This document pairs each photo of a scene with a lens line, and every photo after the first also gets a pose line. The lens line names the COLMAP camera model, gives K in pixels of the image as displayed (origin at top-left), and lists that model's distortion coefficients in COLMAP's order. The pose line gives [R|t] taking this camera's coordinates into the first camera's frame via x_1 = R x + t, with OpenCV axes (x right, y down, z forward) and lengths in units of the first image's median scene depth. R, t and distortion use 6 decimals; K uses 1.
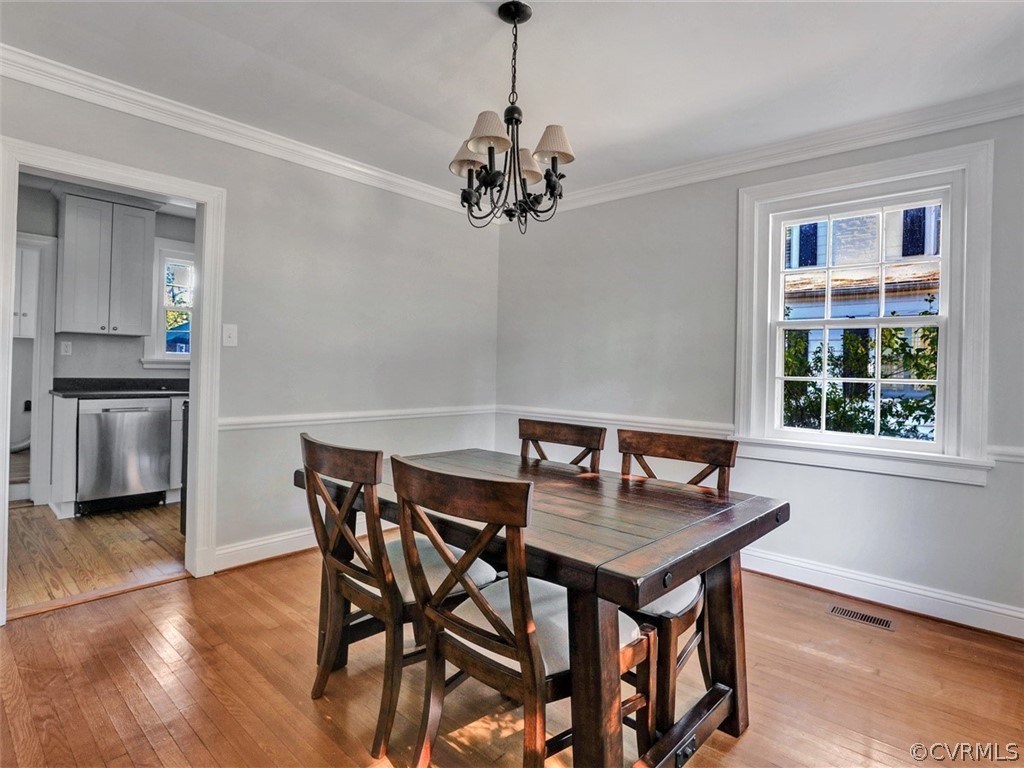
lens RADIAL K [[555.5, 0, 511.9], [0, 555.5, 377.9], [0, 0, 1]] dist [-0.030336, 0.013212]
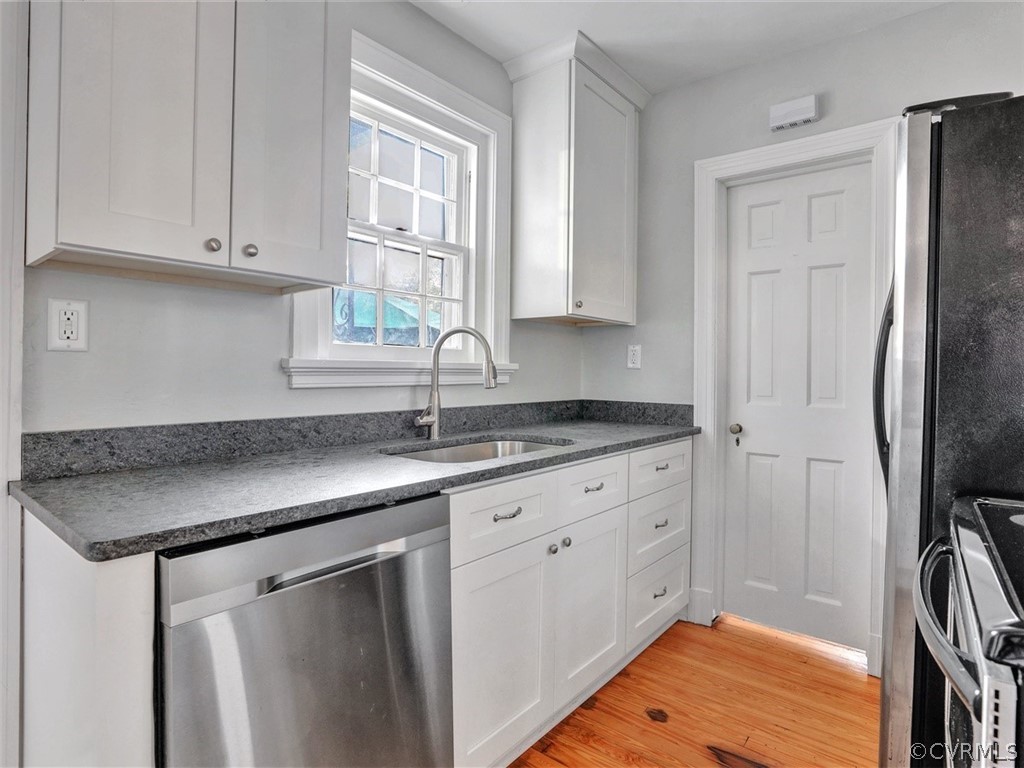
lens RADIAL K [[555.5, 0, 519.7], [0, 555.5, 381.7], [0, 0, 1]] dist [-0.030336, 0.013212]
pose [[0.998438, -0.012382, 0.054480, -0.072533], [0.012181, 0.999918, 0.004019, -0.002773], [-0.054525, -0.003349, 0.998507, 0.085753]]
